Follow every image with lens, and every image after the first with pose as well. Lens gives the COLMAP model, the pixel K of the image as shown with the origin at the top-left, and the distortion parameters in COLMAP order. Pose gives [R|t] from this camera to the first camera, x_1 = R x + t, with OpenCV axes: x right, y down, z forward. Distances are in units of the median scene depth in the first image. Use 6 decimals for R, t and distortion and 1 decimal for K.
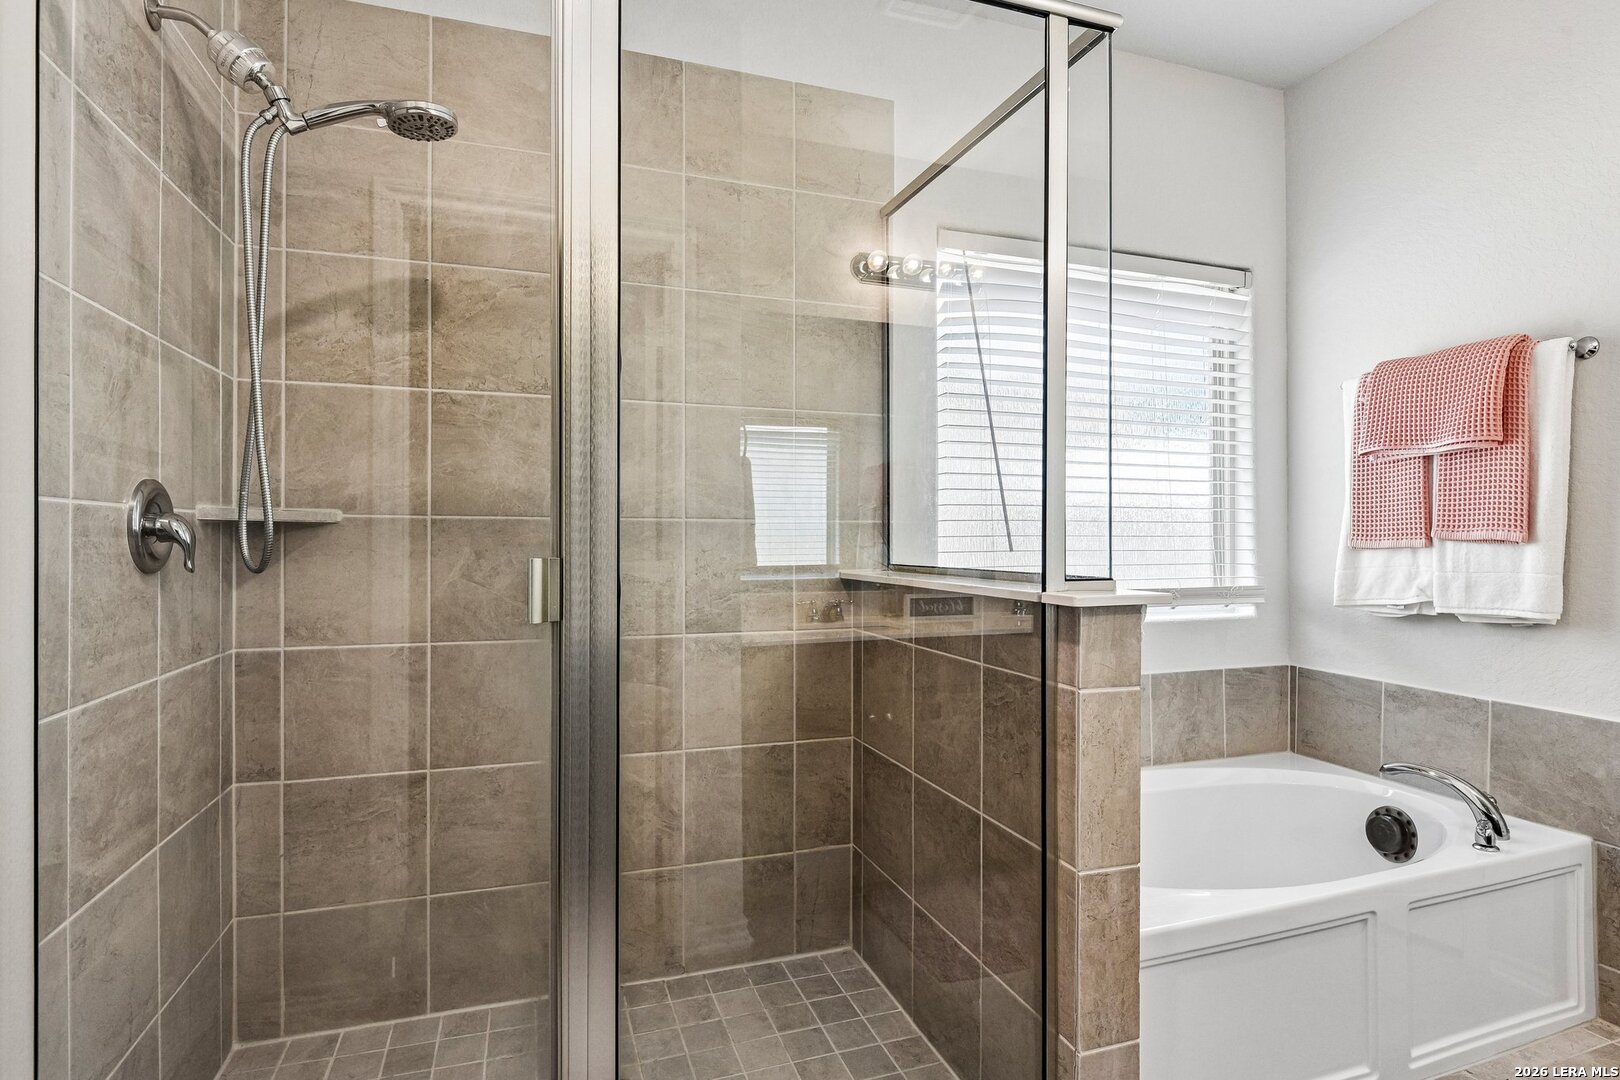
lens RADIAL K [[804.4, 0, 801.6], [0, 804.4, 540.9], [0, 0, 1]] dist [-0.025339, -0.005652]
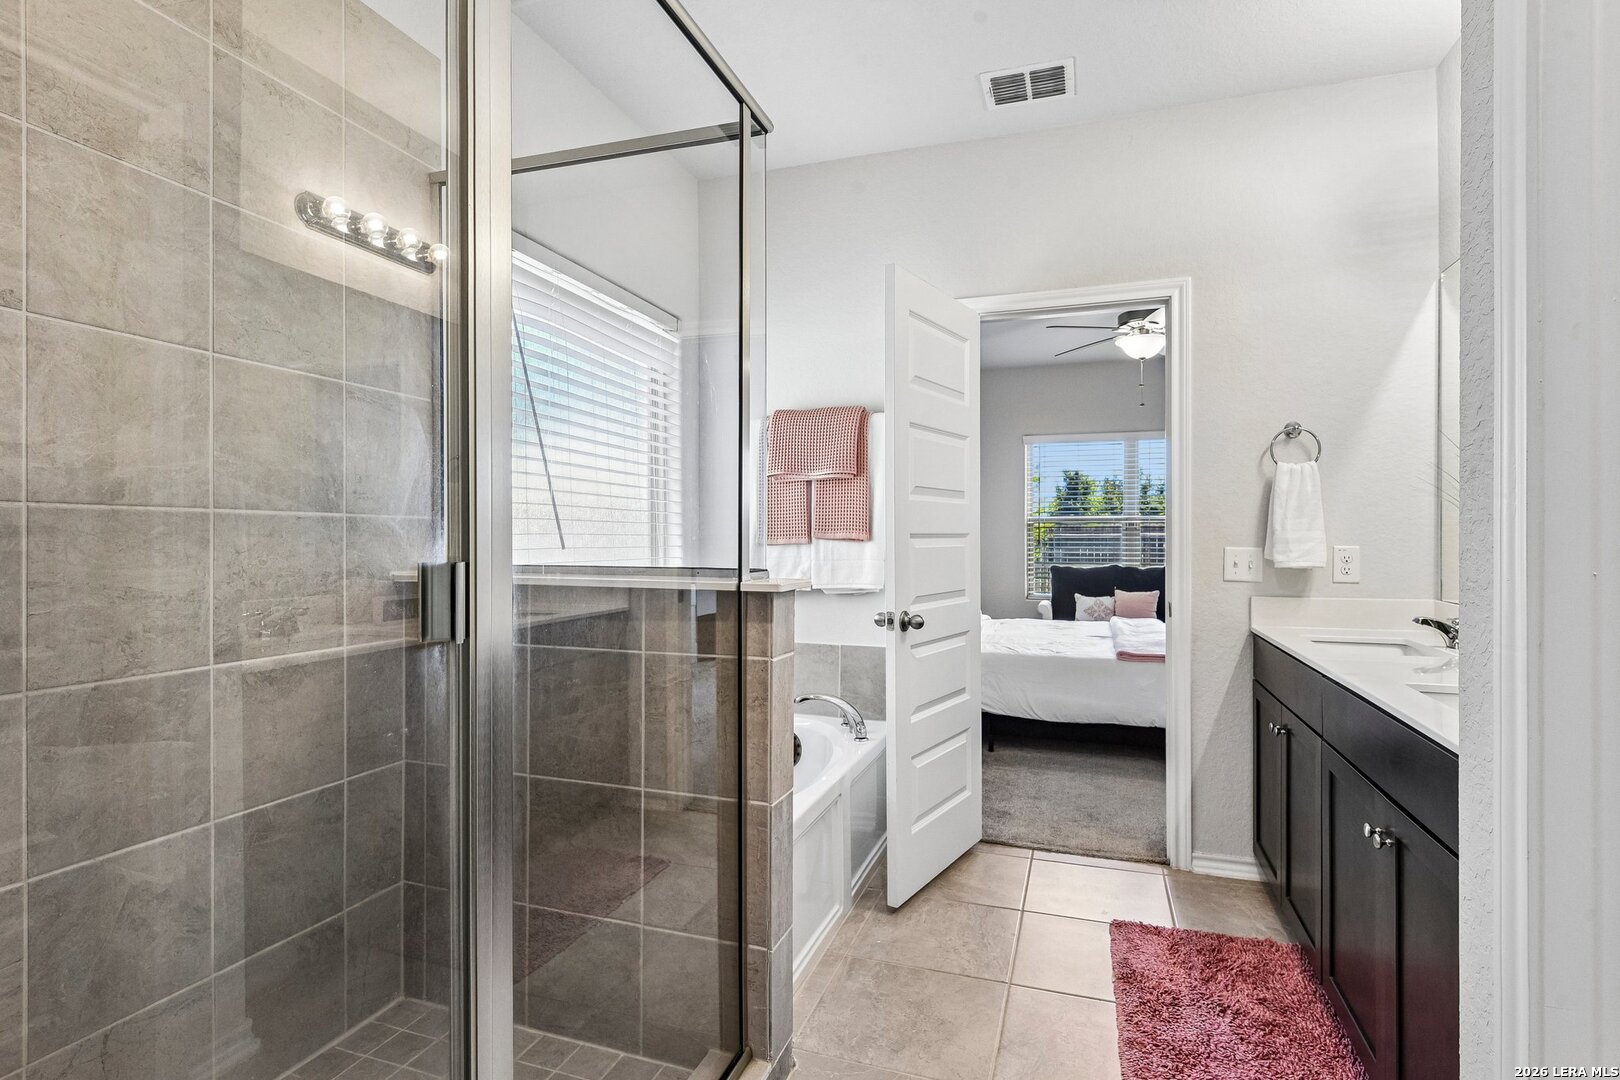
lens RADIAL K [[804.4, 0, 805.8], [0, 804.4, 539.0], [0, 0, 1]] dist [-0.025339, -0.005652]
pose [[0.598427, 0.000769, 0.801177, -0.401074], [-0.004481, 0.999987, 0.002386, -0.004116], [-0.801165, -0.005018, 0.598423, 0.127404]]
